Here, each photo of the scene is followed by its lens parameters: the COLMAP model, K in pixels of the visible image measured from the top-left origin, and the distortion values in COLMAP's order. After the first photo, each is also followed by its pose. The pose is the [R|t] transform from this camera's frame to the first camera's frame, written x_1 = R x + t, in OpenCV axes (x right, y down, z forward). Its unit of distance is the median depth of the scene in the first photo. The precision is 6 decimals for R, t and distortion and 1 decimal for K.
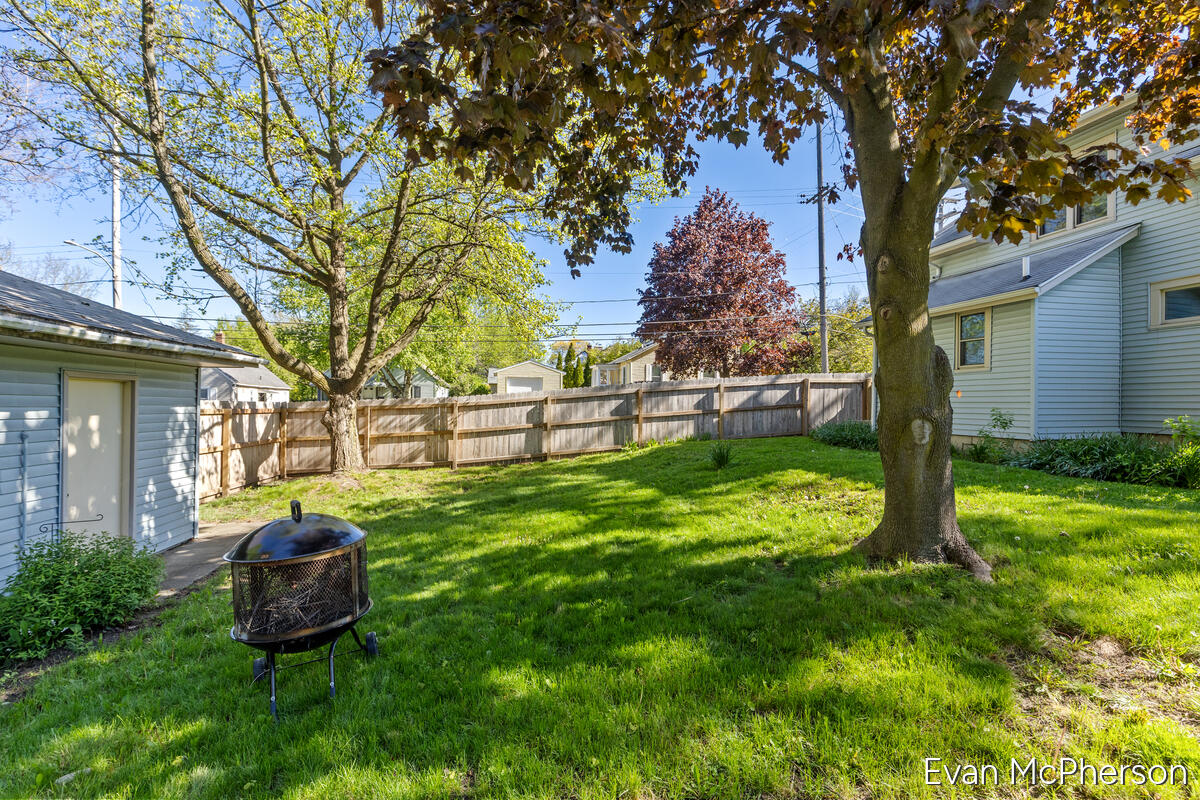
lens RADIAL K [[546.9, 0, 606.1], [0, 546.9, 399.3], [0, 0, 1]] dist [0.003649, -0.000373]
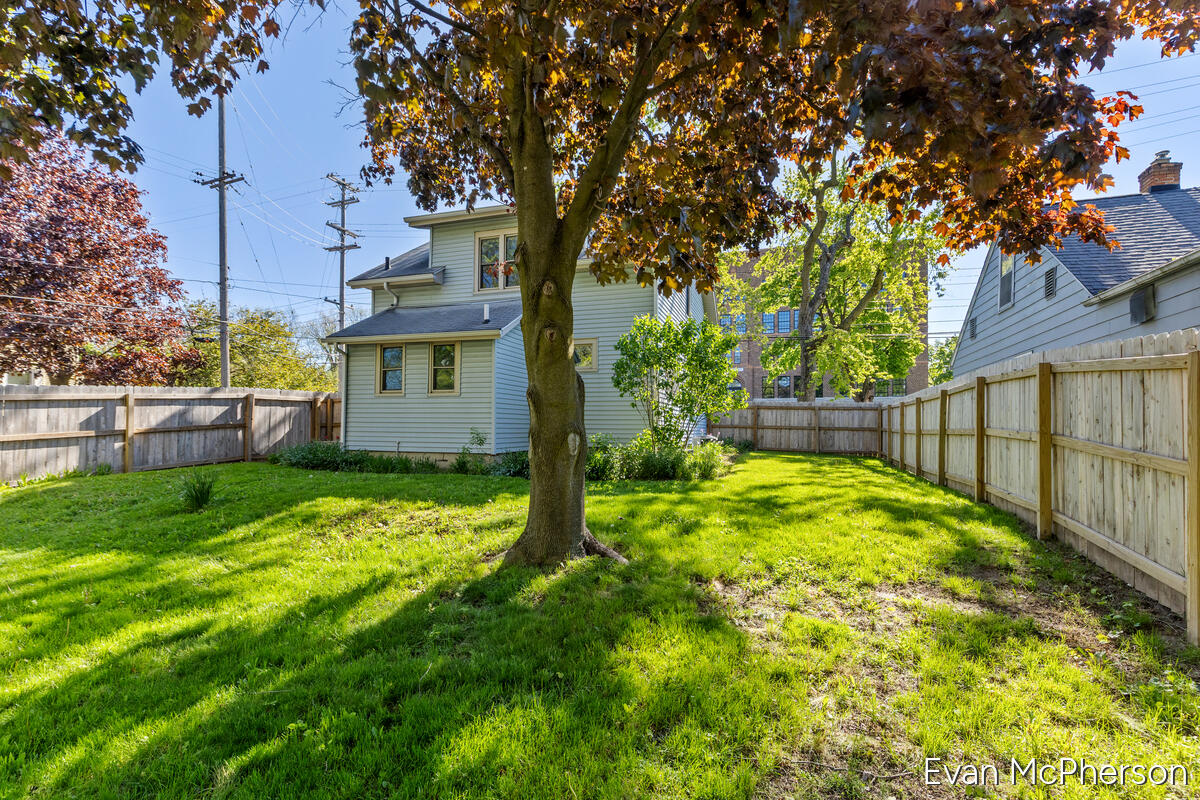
lens RADIAL K [[546.9, 0, 608.6], [0, 546.9, 423.2], [0, 0, 1]] dist [0.003649, -0.000373]
pose [[0.501010, 0.011141, 0.865370, -0.094509], [-0.012851, 0.999903, -0.005432, 0.005374], [-0.865346, -0.008400, 0.501105, 0.095748]]
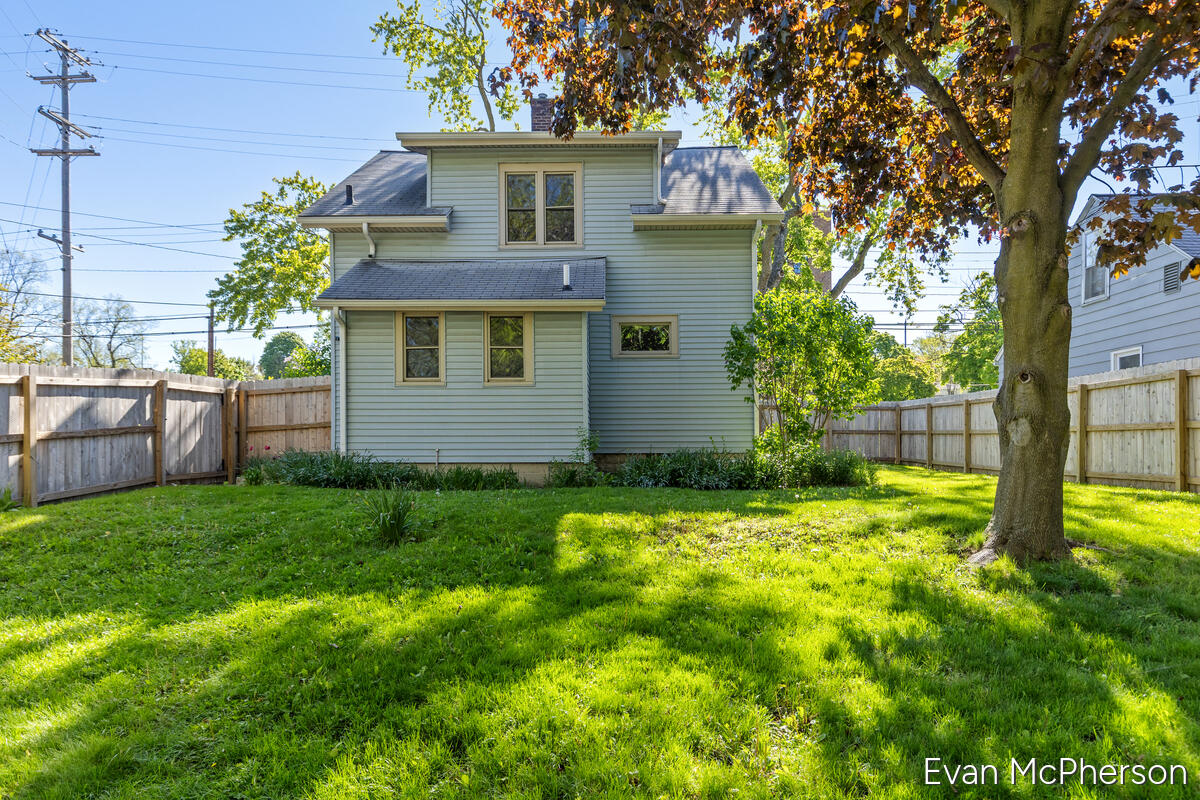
lens RADIAL K [[736.9, 0, 654.6], [0, 736.9, 437.1], [0, 0, 1]] dist [0.000974, -0.000559]
pose [[0.215812, 0.002903, 0.976431, -0.258328], [-0.002041, 0.999995, -0.002522, 0.020537], [-0.976433, -0.001448, 0.215817, 0.371084]]
